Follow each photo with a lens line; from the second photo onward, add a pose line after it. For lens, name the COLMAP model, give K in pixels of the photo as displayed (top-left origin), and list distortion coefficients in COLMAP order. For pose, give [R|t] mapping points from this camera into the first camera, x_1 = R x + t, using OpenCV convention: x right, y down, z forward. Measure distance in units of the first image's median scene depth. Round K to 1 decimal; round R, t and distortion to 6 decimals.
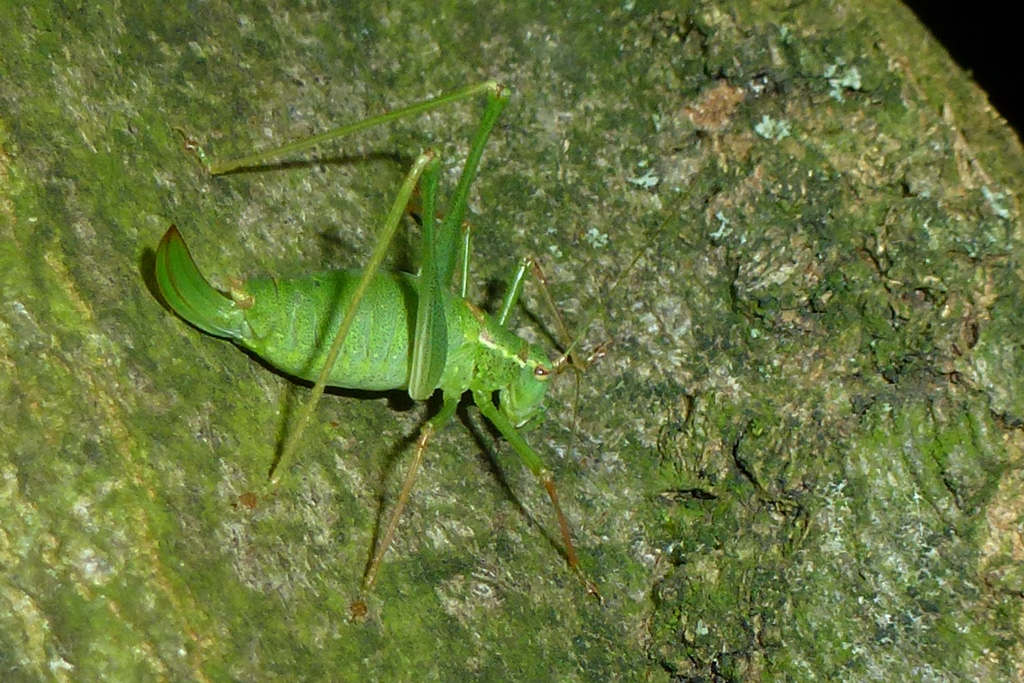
lens RADIAL K [[2167.5, 0, 512.0], [0, 2167.5, 341.5], [0, 0, 1]] dist [-0.048345, 0.172857]
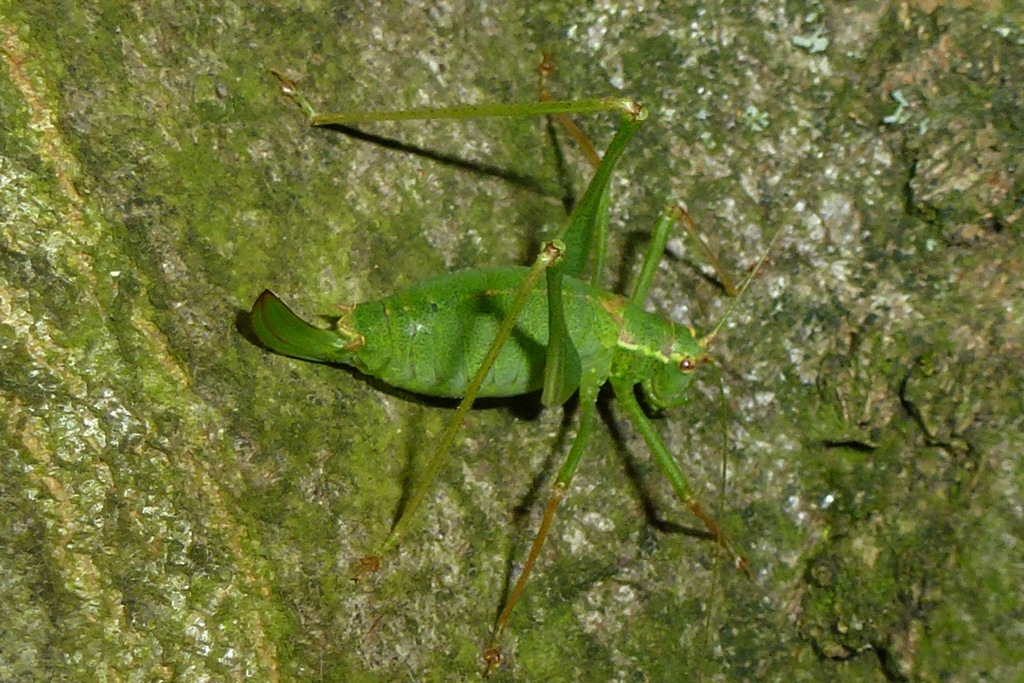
lens RADIAL K [[2167.5, 0, 512.0], [0, 2167.5, 341.5], [0, 0, 1]] dist [-0.048345, 0.172857]
pose [[0.996394, 0.003617, -0.084768, 0.016463], [0.030482, 0.917127, 0.397428, -0.338379], [0.079181, -0.398579, 0.913710, 0.161690]]
